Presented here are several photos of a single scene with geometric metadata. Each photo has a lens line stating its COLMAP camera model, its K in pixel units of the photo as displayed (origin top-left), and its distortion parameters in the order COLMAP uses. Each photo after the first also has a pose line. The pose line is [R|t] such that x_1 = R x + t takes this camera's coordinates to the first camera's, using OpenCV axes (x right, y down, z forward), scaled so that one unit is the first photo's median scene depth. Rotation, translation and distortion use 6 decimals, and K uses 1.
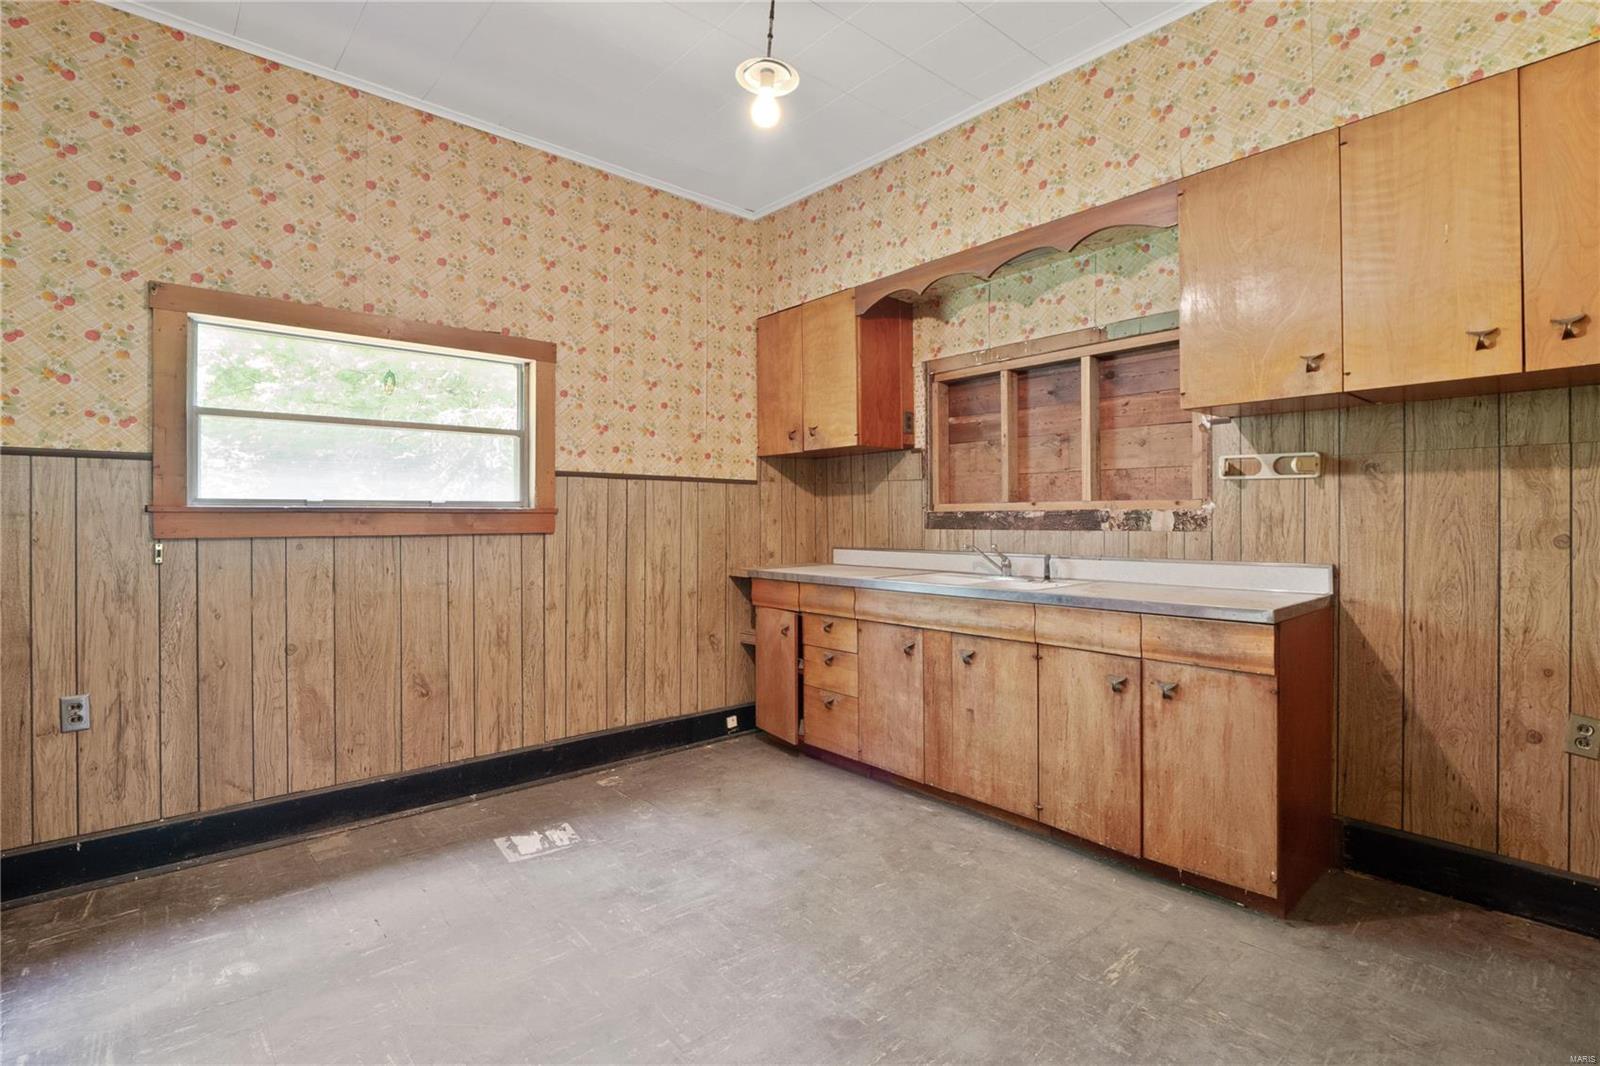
lens RADIAL K [[743.2, 0, 805.1], [0, 743.2, 521.7], [0, 0, 1]] dist [0.001083, -0.002428]
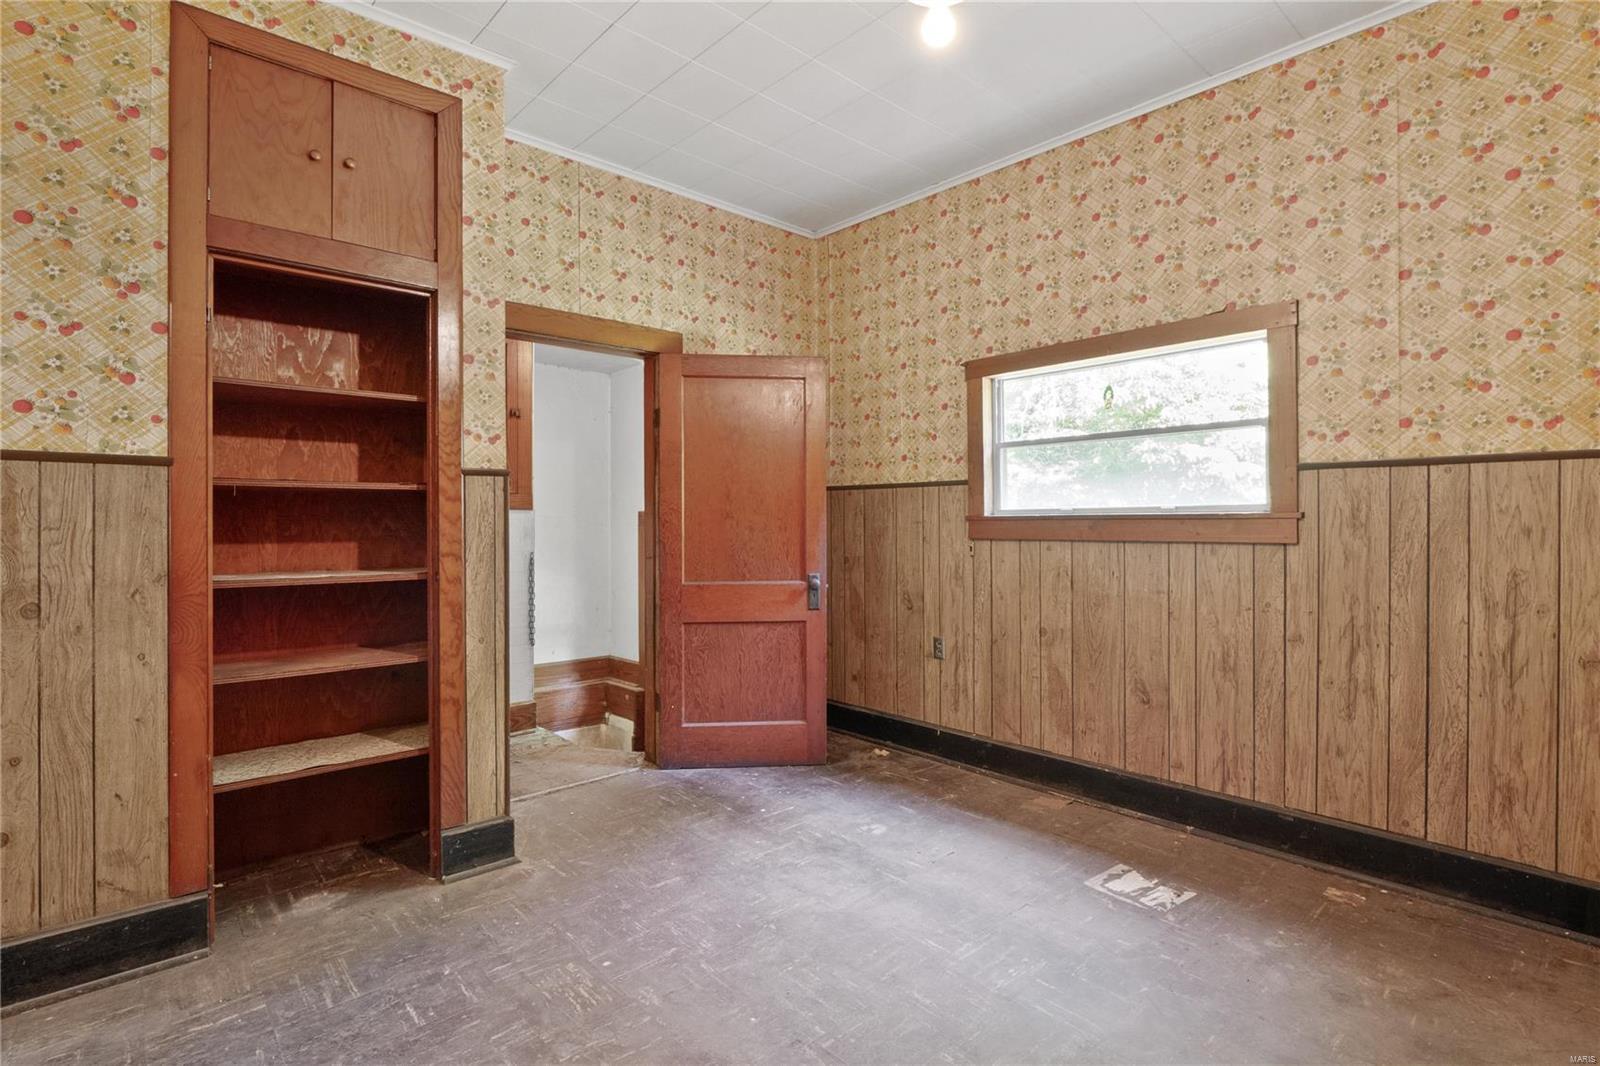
lens RADIAL K [[743.2, 0, 795.9], [0, 743.2, 523.2], [0, 0, 1]] dist [0.001083, -0.002428]
pose [[0.046429, 0.004377, -0.998912, 0.459309], [0.001804, 0.999988, 0.004465, -0.011795], [0.998920, -0.002009, 0.046421, 0.488781]]
